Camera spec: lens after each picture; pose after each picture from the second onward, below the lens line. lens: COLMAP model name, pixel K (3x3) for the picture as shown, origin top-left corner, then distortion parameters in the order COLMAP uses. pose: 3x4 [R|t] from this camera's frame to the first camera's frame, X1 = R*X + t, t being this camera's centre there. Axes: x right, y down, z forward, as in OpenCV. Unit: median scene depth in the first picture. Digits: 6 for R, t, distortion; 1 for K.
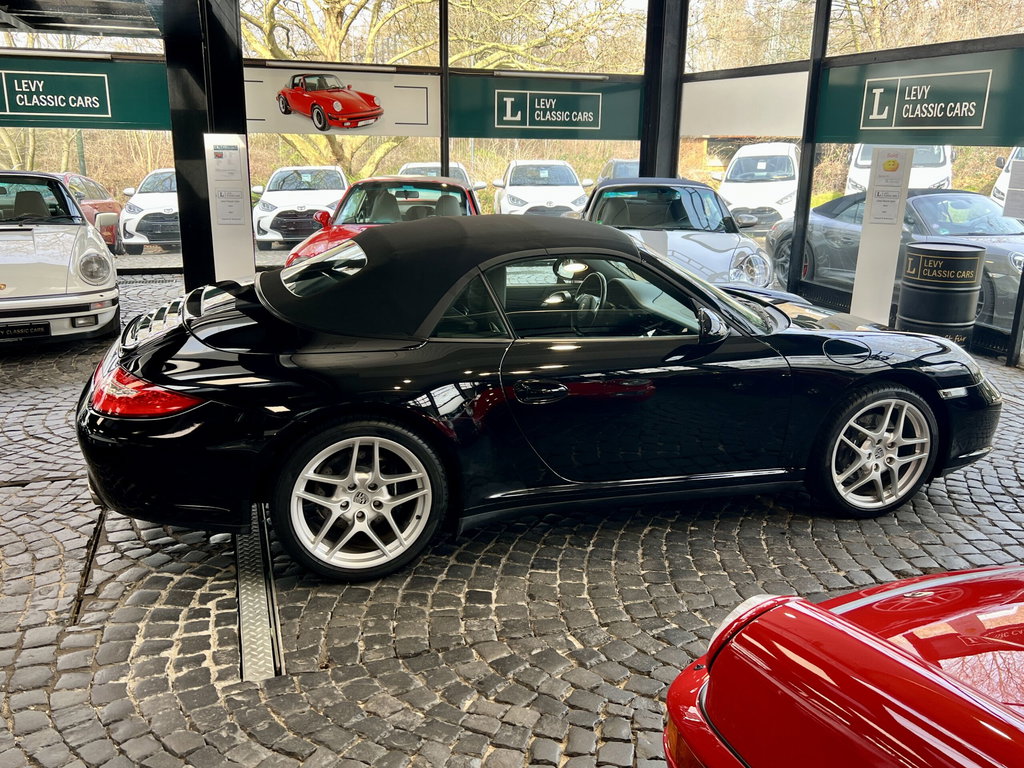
lens RADIAL K [[877.1, 0, 507.9], [0, 877.1, 380.8], [0, 0, 1]] dist [0.025140, -0.030077]
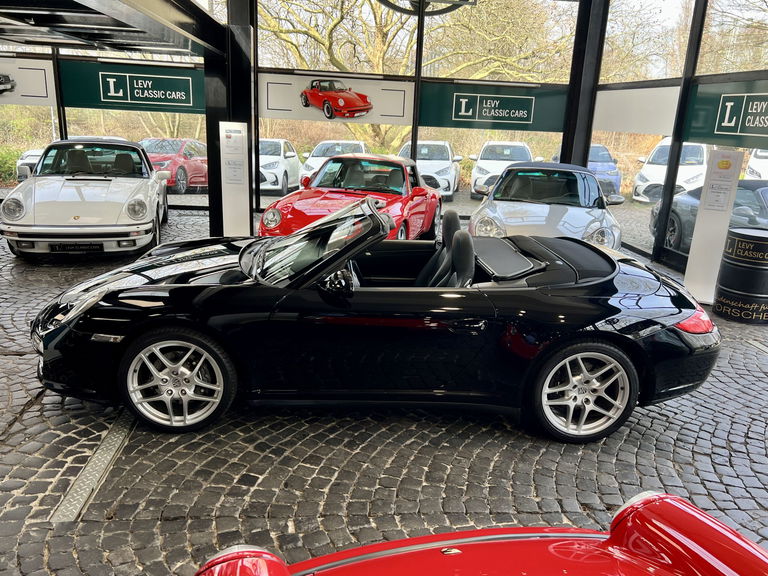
lens RADIAL K [[609.0, 0, 387.7], [0, 609.0, 292.1], [0, 0, 1]] dist [0.014235, -0.005411]
pose [[0.977458, 0.087672, -0.192065, 0.140496], [-0.086244, 0.996149, 0.015801, -0.033061], [0.192710, 0.001119, 0.981255, 0.044396]]
